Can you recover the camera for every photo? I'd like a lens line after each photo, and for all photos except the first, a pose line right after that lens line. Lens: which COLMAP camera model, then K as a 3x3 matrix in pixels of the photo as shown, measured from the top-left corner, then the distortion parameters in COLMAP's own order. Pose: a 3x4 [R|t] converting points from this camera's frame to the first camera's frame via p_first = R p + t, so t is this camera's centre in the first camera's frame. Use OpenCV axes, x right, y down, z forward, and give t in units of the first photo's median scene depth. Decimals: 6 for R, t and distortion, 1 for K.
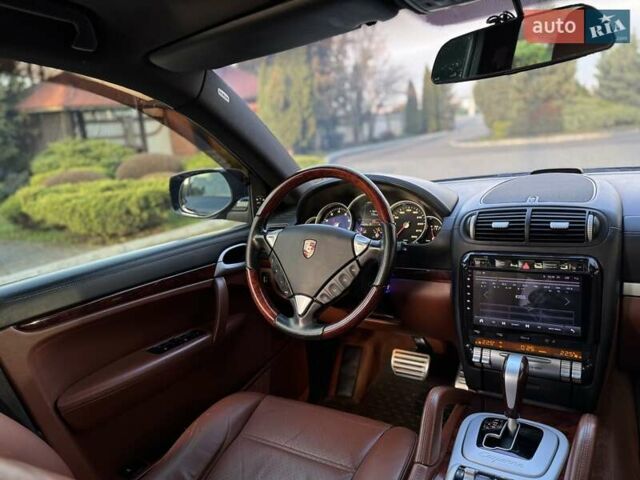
lens RADIAL K [[446.1, 0, 320.0], [0, 446.1, 240.0], [0, 0, 1]] dist [0.120723, -0.222773]
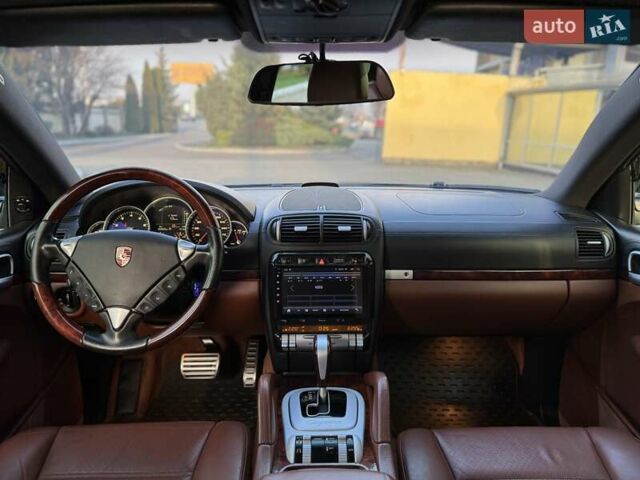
lens RADIAL K [[446.1, 0, 320.0], [0, 446.1, 240.0], [0, 0, 1]] dist [0.120723, -0.222773]
pose [[0.827269, -0.026046, 0.561202, -0.209543], [0.029657, 0.999557, 0.002674, -0.004921], [-0.561023, 0.014432, 0.827674, -0.004290]]
